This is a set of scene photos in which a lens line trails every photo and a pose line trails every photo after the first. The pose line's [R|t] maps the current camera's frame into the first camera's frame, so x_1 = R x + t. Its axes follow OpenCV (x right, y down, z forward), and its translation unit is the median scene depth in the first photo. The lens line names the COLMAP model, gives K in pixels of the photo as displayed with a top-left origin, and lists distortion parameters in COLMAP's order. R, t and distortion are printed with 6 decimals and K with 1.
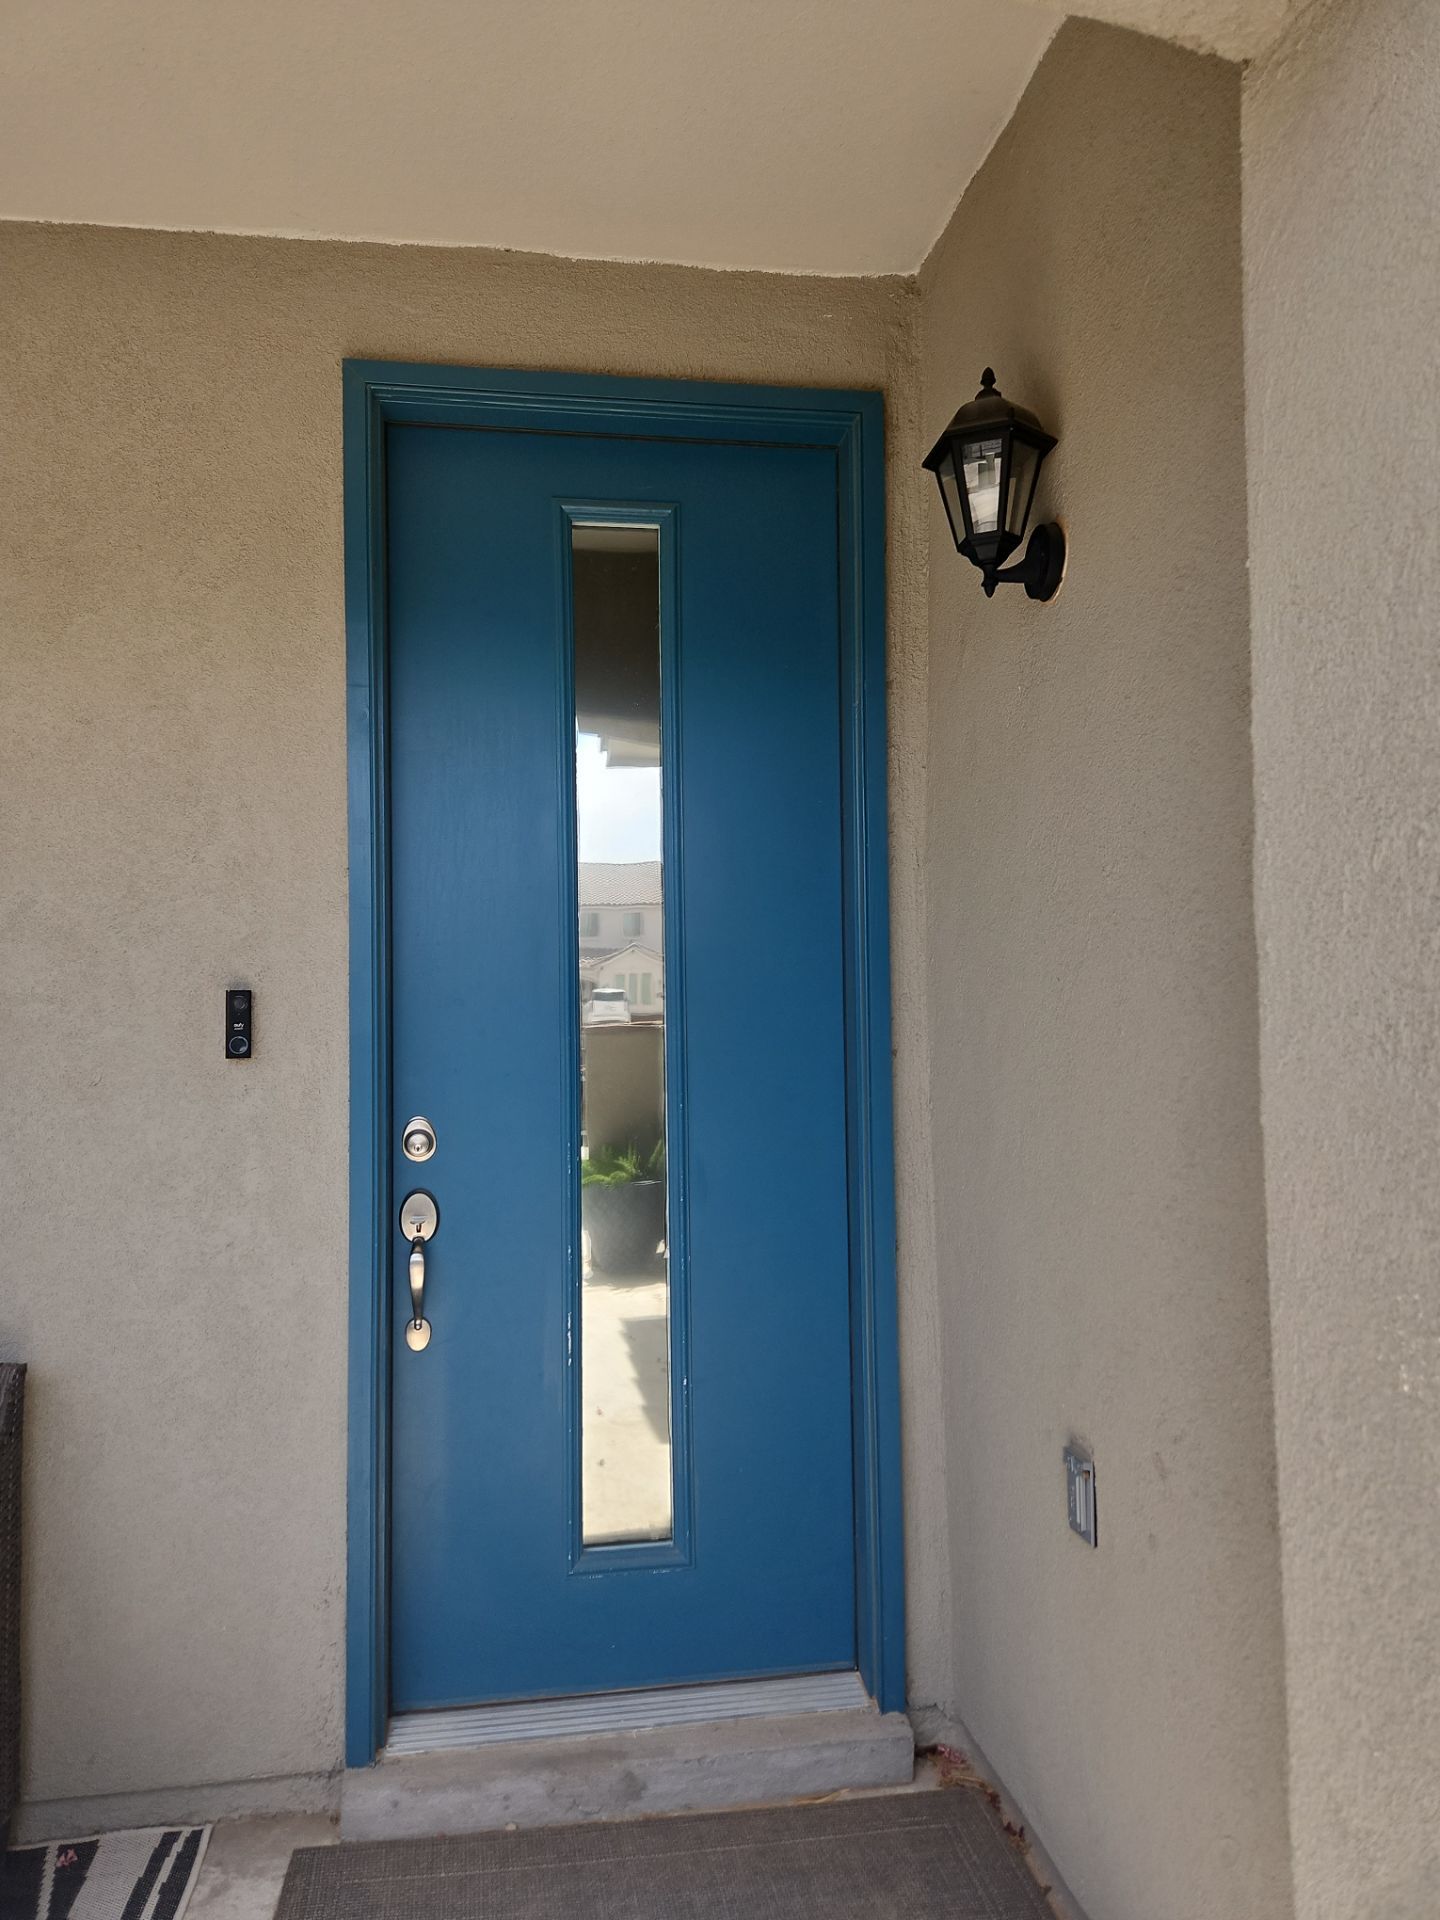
lens RADIAL K [[1373.2, 0, 719.4], [0, 1373.2, 954.3], [0, 0, 1]] dist [0.061158, -0.043075]
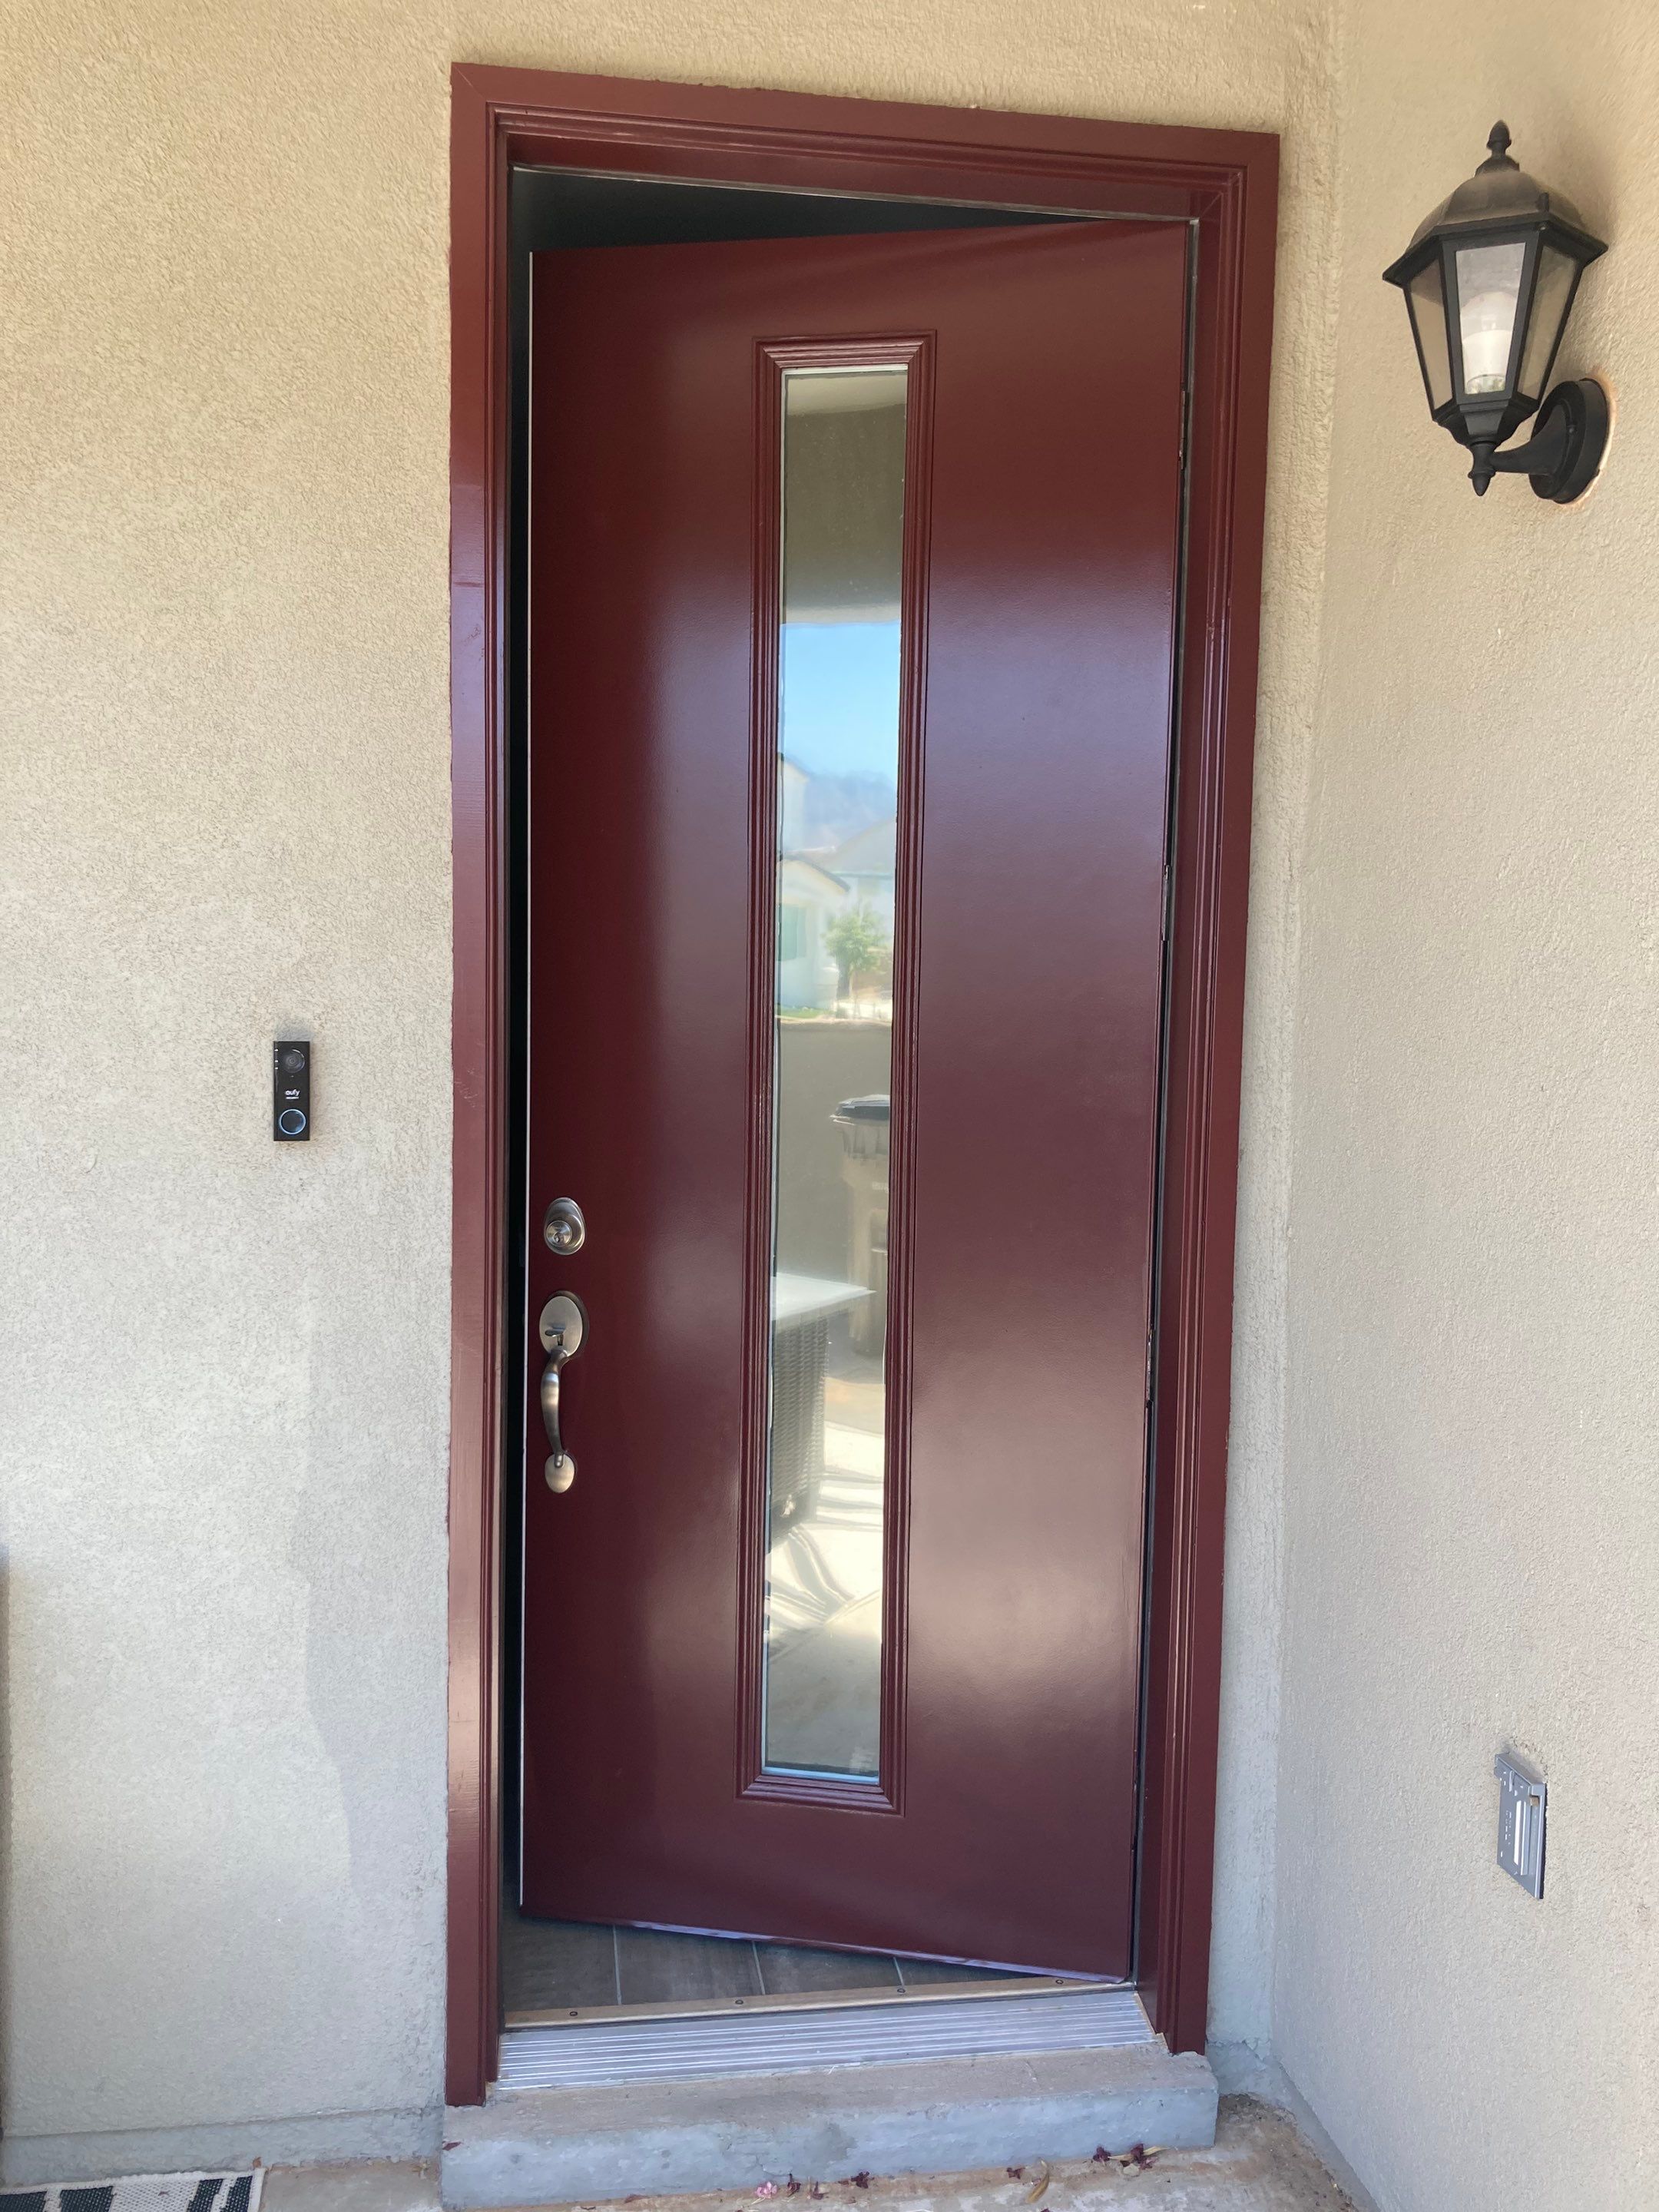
lens RADIAL K [[1917.2, 0, 819.9], [0, 1917.2, 1115.2], [0, 0, 1]] dist [0.011120, 0.000645]
pose [[0.999458, 0.032264, -0.006477, -0.080468], [-0.031260, 0.992346, 0.119467, -0.057987], [0.010282, -0.119199, 0.992817, 0.062047]]
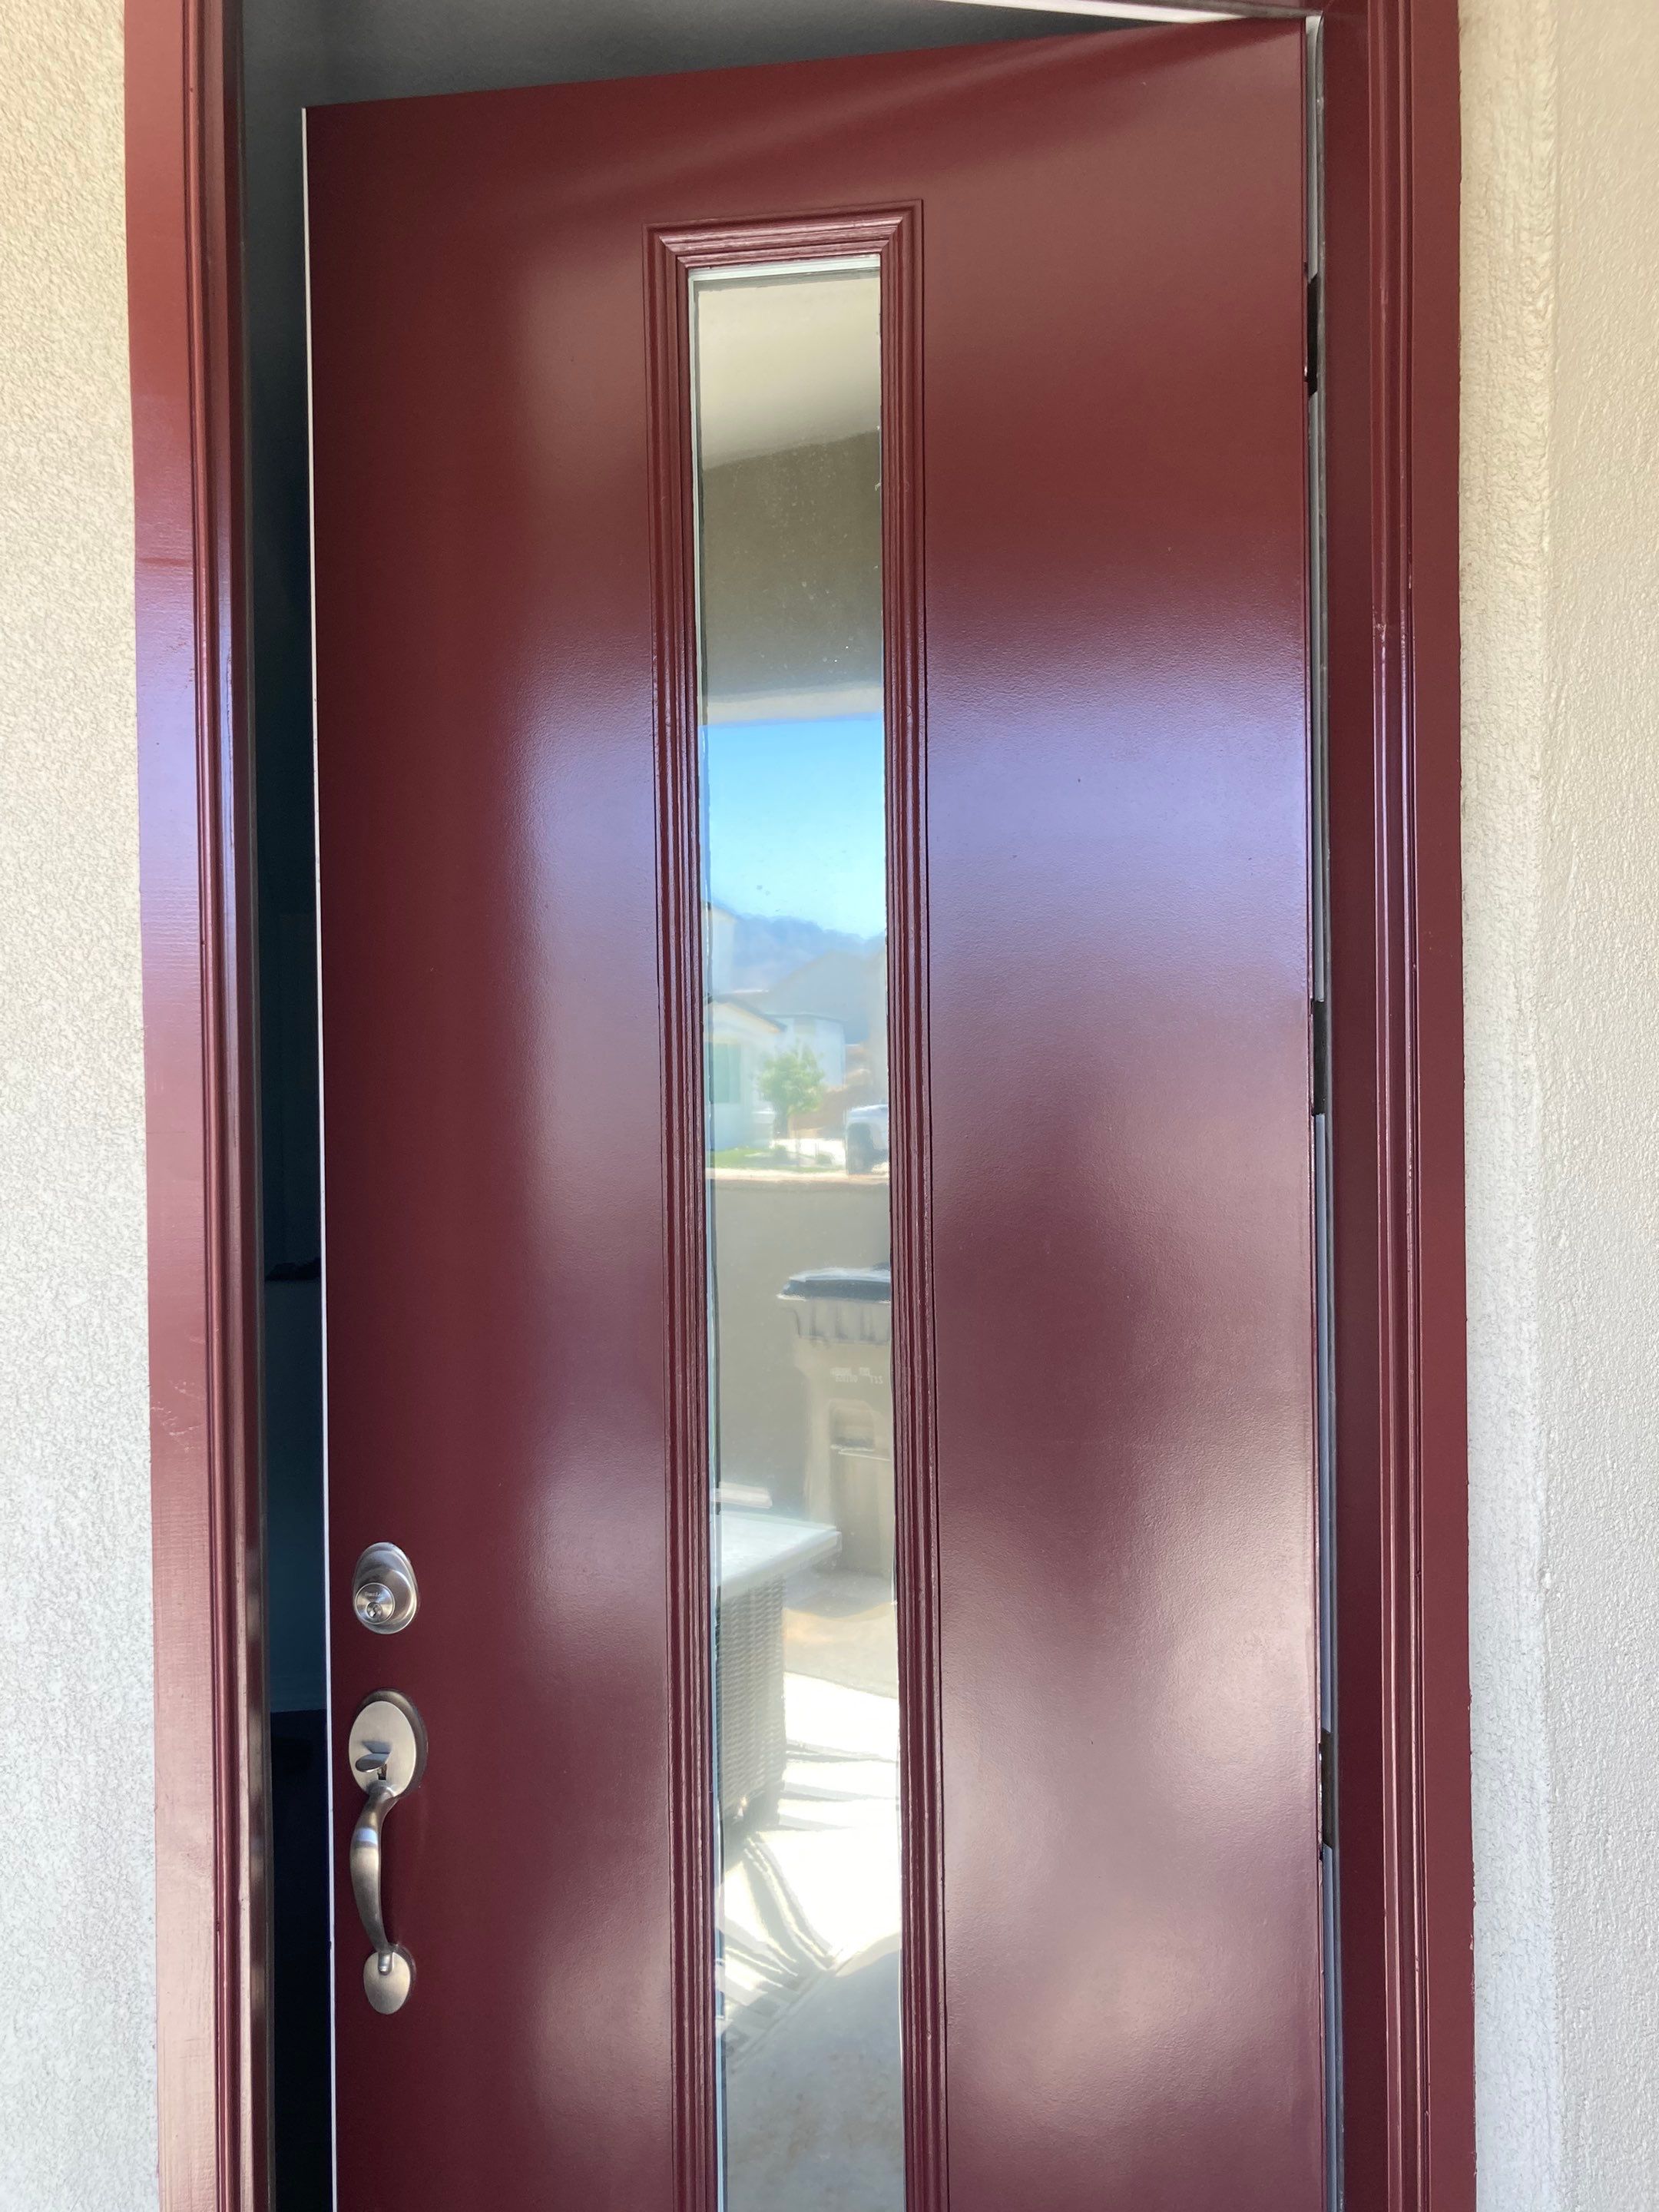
lens RADIAL K [[1917.2, 0, 829.4], [0, 1917.2, 1111.5], [0, 0, 1]] dist [0.011120, 0.000645]
pose [[0.999508, 0.000815, 0.031343, -0.092048], [-0.002290, 0.998890, 0.047047, -0.066046], [-0.031270, -0.047096, 0.998401, 0.449107]]
